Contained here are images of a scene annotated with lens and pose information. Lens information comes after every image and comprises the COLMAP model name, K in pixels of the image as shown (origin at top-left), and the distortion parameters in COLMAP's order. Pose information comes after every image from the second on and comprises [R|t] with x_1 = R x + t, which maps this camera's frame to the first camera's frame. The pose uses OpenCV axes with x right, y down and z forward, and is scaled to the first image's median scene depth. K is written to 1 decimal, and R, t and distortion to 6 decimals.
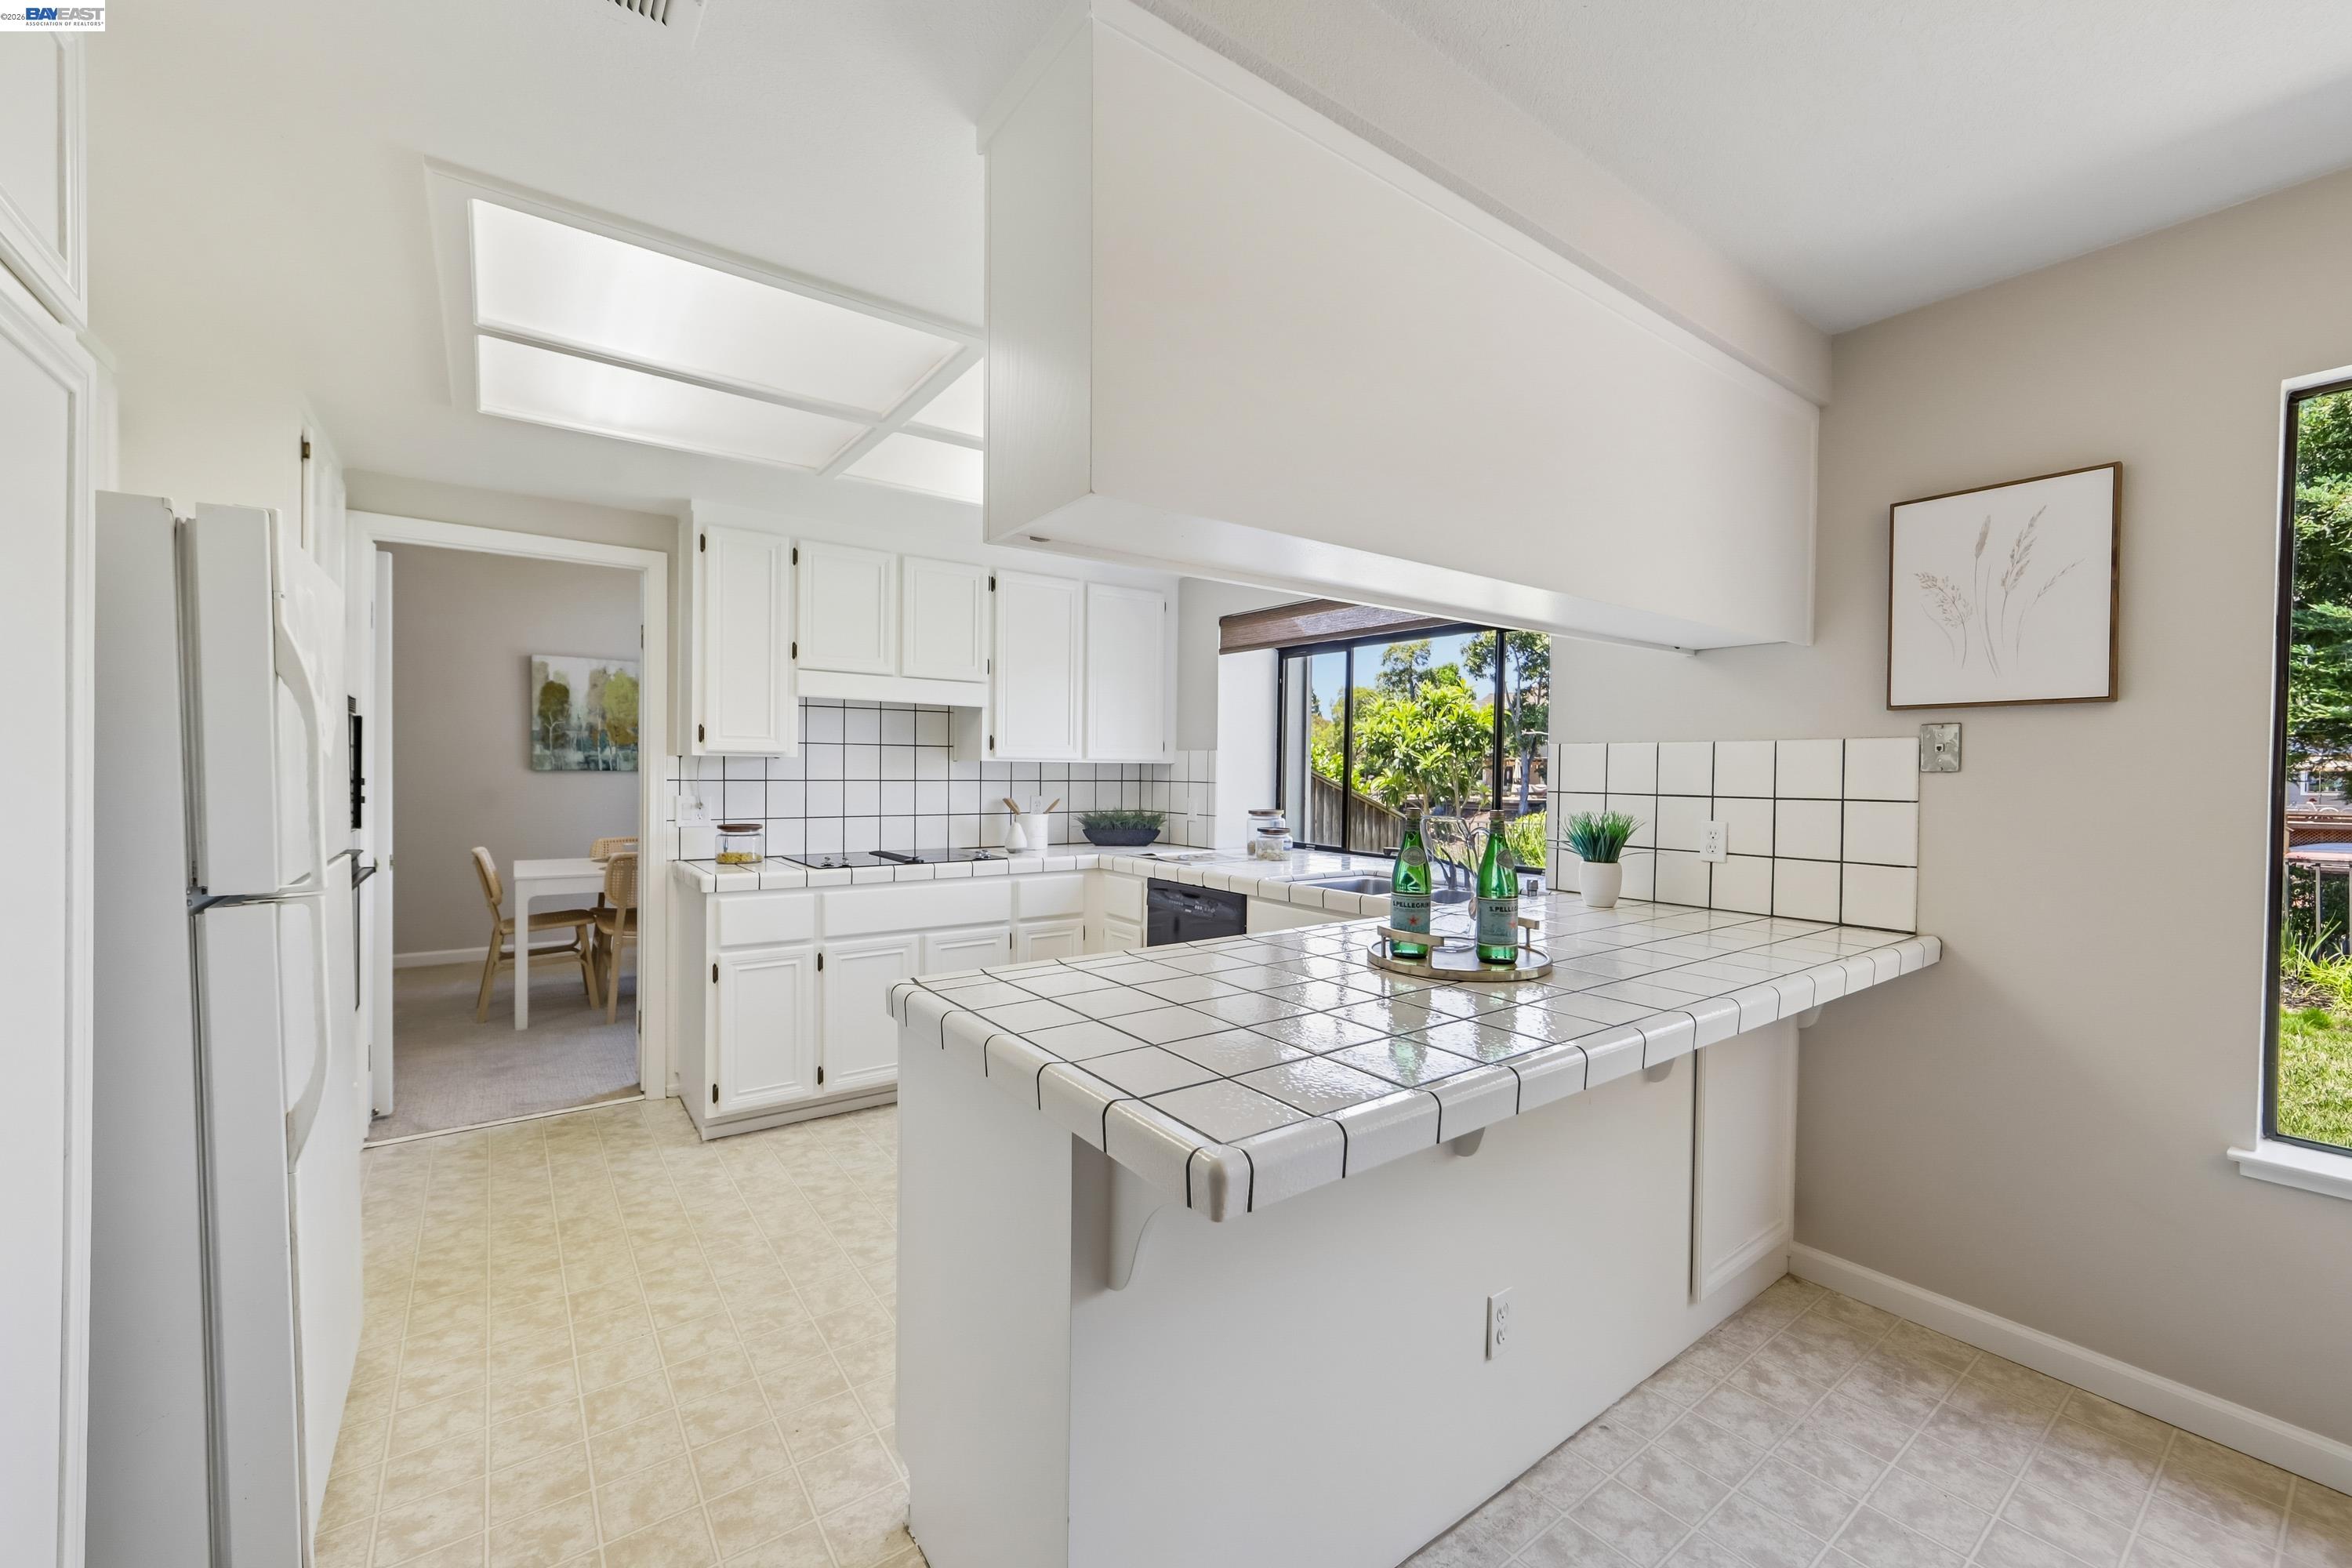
lens RADIAL K [[932.8, 0, 1196.5], [0, 932.8, 784.2], [0, 0, 1]] dist [0.000938, 0.000950]
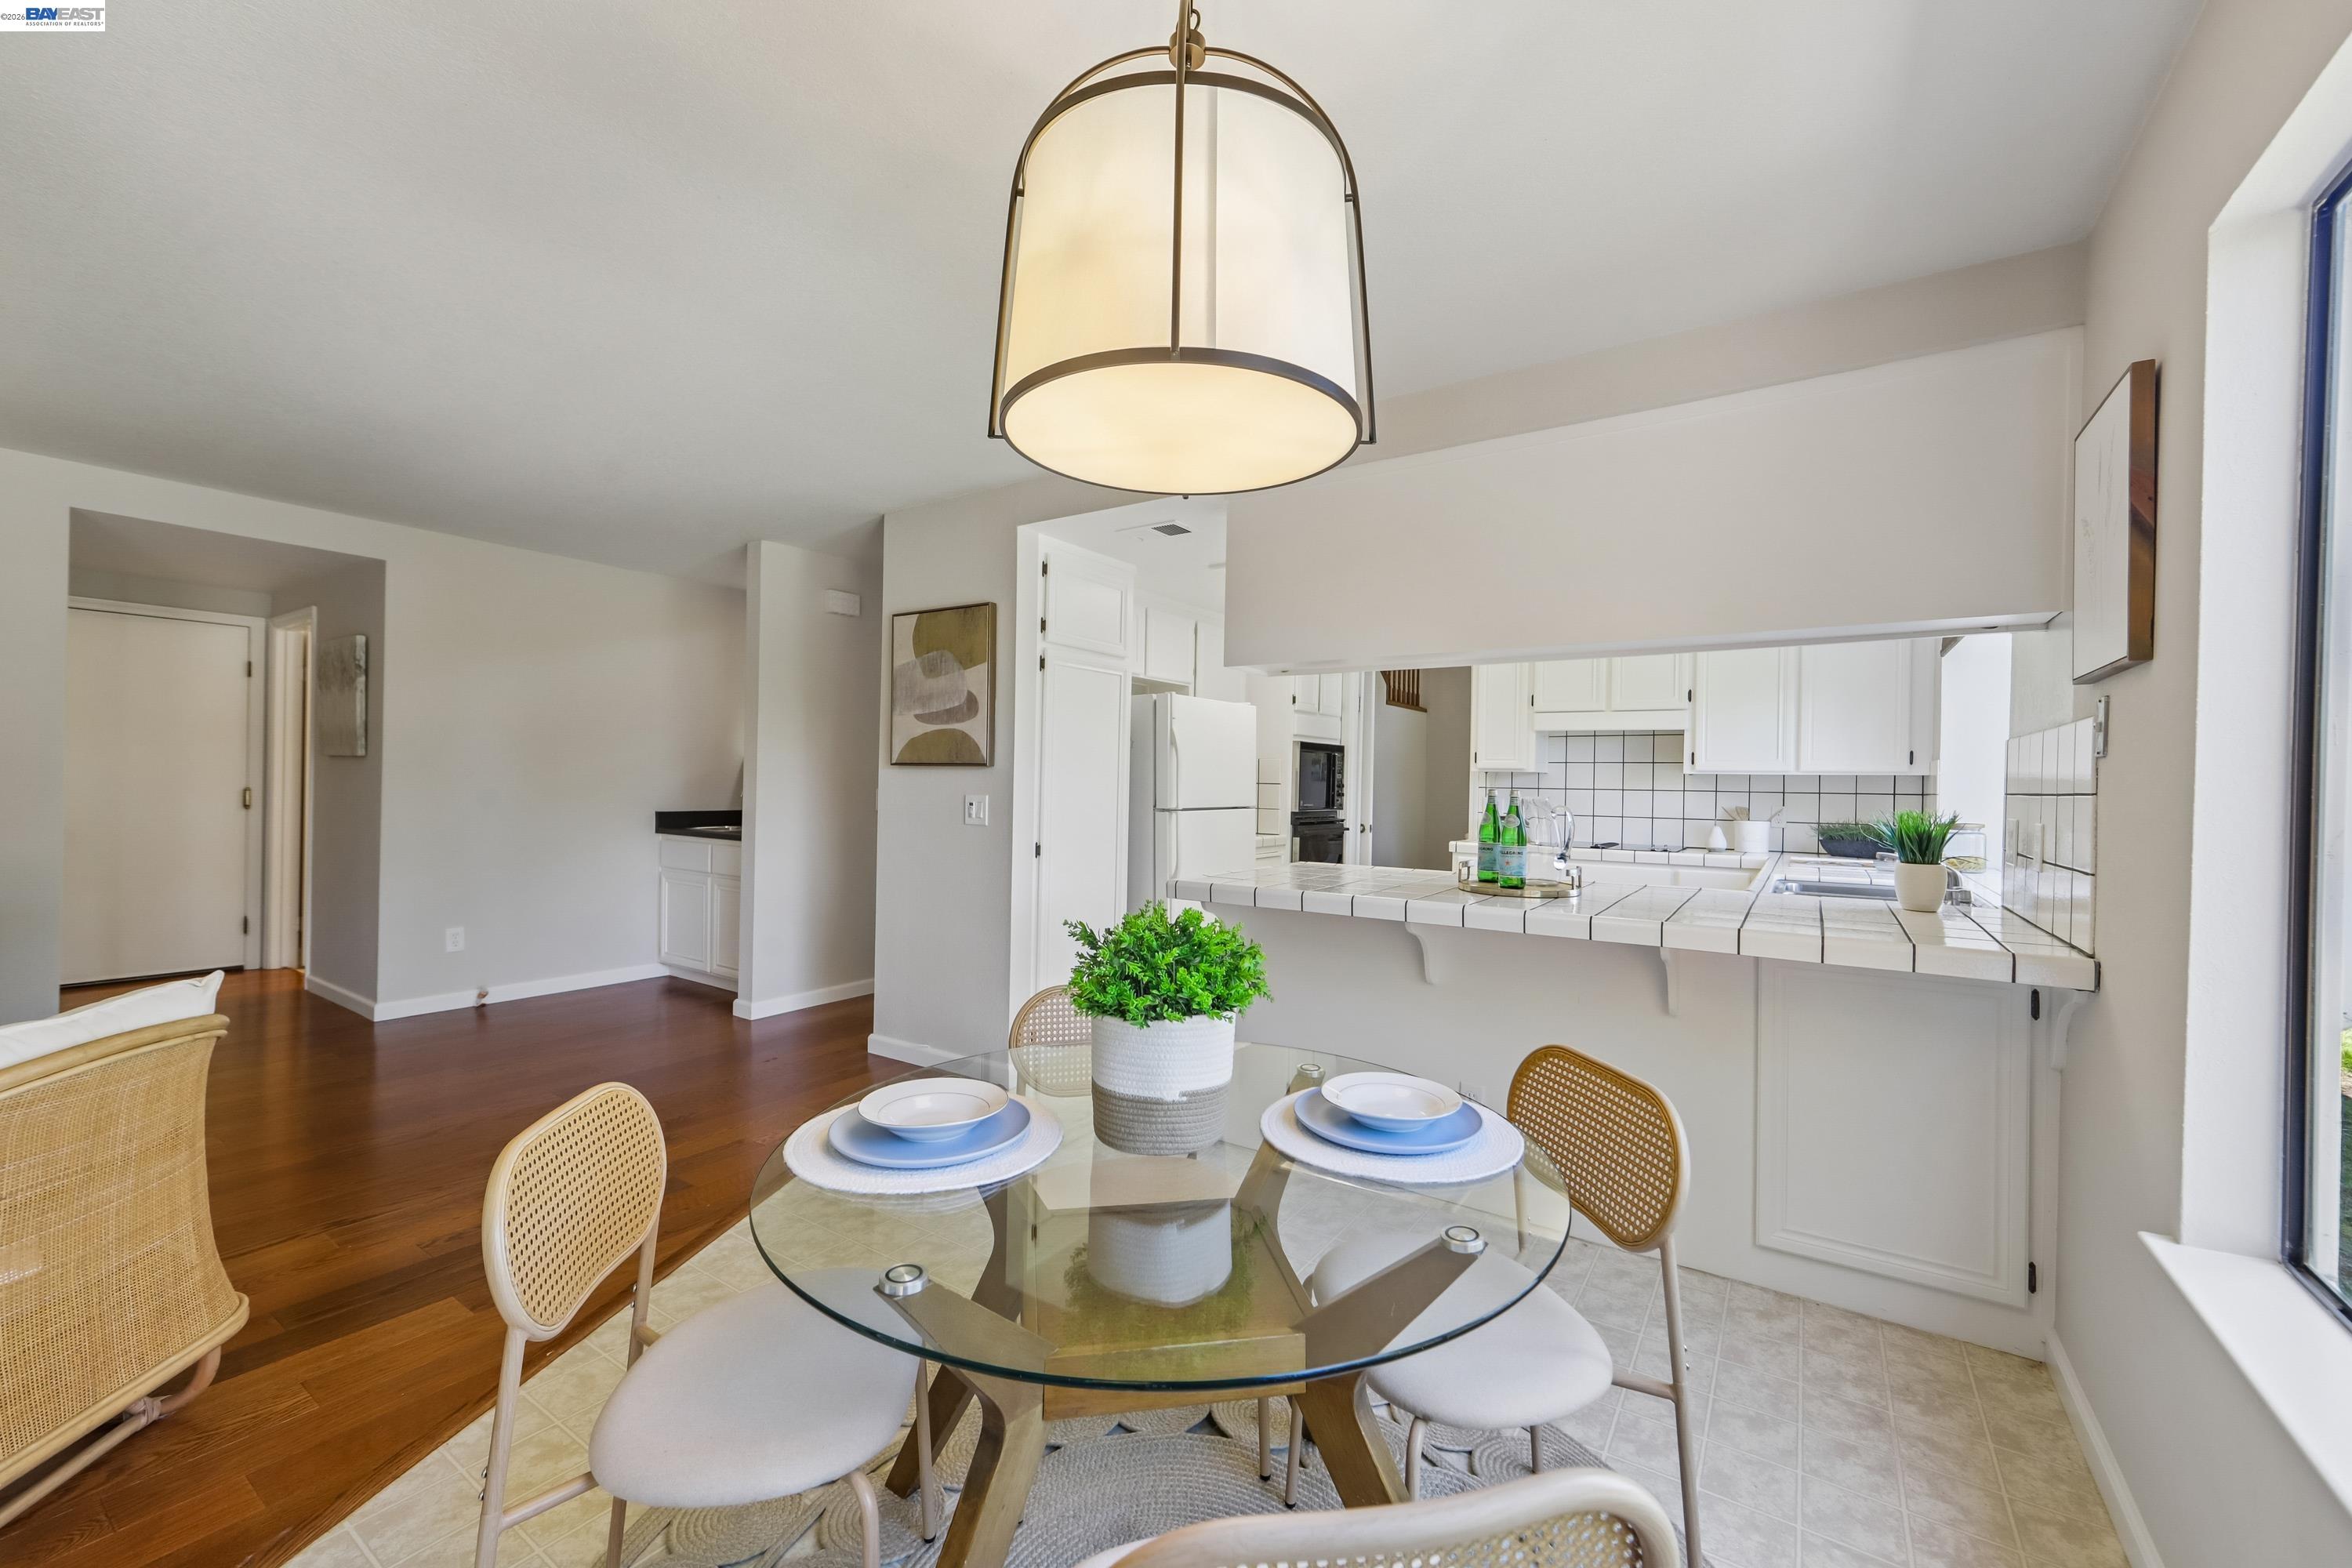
lens RADIAL K [[932.8, 0, 1196.5], [0, 932.8, 784.2], [0, 0, 1]] dist [0.000938, 0.000950]
pose [[0.335508, -0.004231, -0.942028, 1.255078], [-0.029181, 0.999463, -0.014882, 0.045098], [0.941585, 0.032482, 0.335205, -0.008855]]
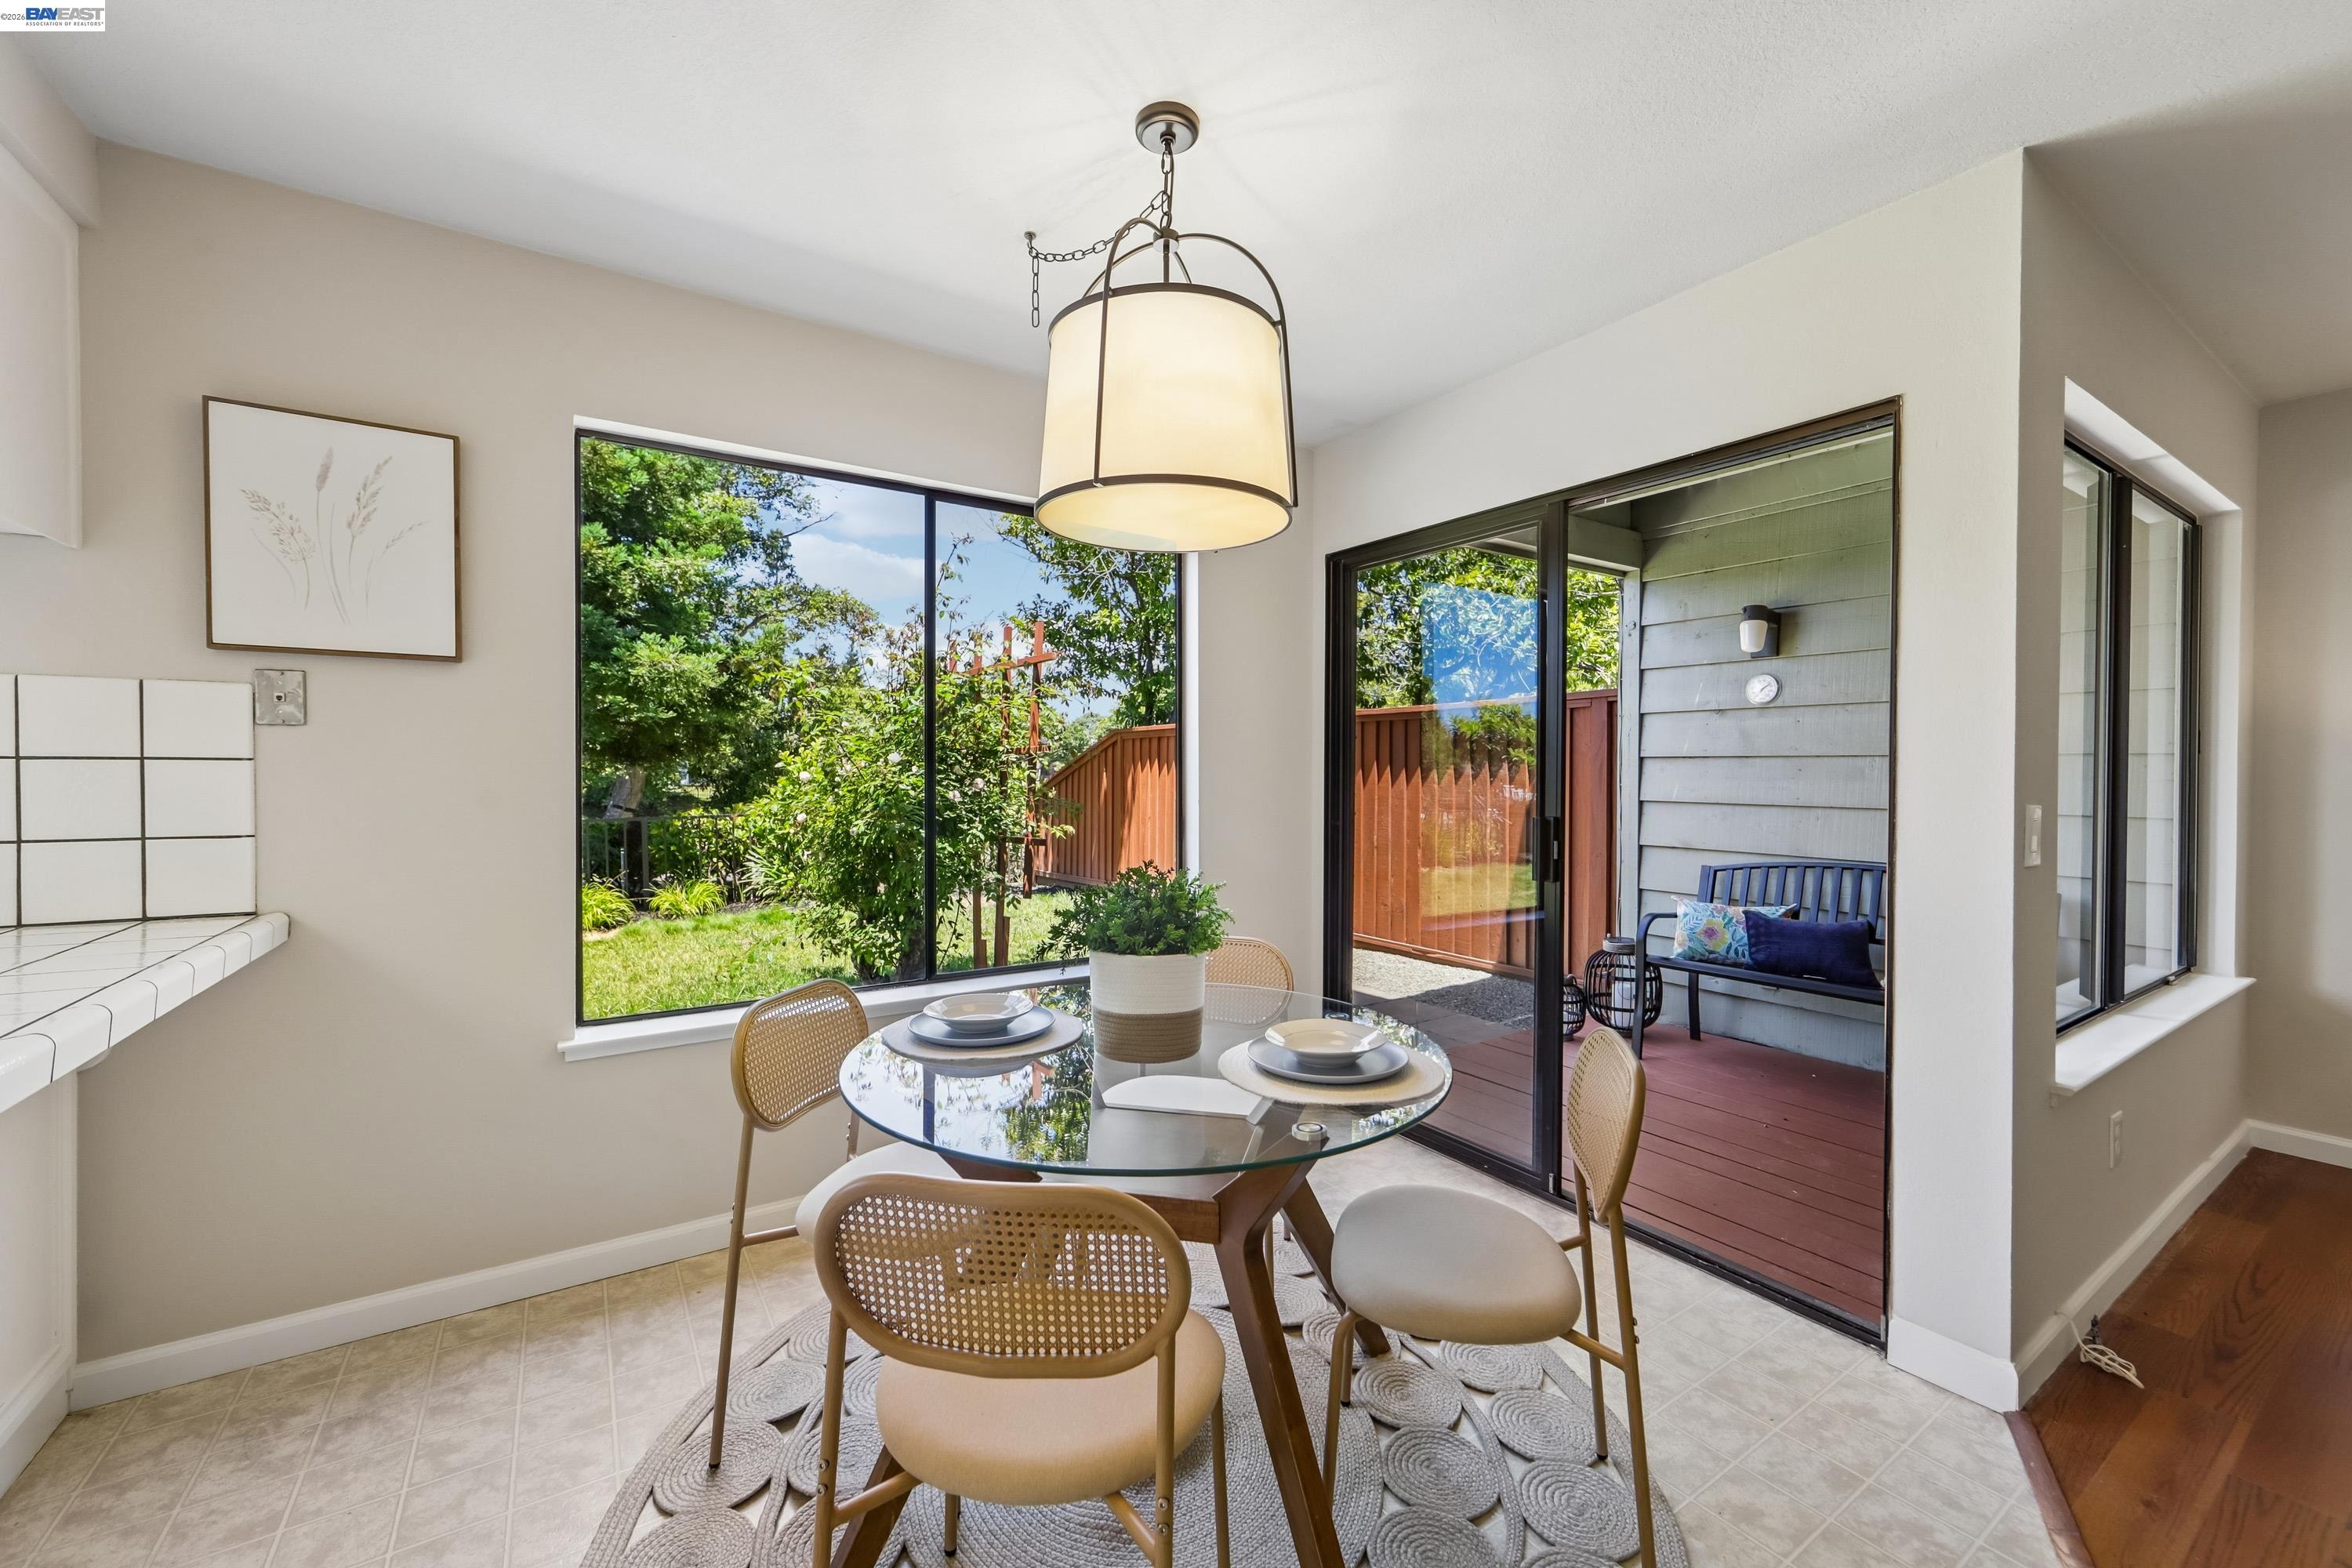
lens RADIAL K [[932.8, 0, 1196.5], [0, 932.8, 784.2], [0, 0, 1]] dist [0.000938, 0.000950]
pose [[0.055539, -0.023347, 0.998184, -0.033155], [0.008609, 0.999701, 0.022903, 0.029397], [-0.998419, 0.007322, 0.055723, 0.091293]]
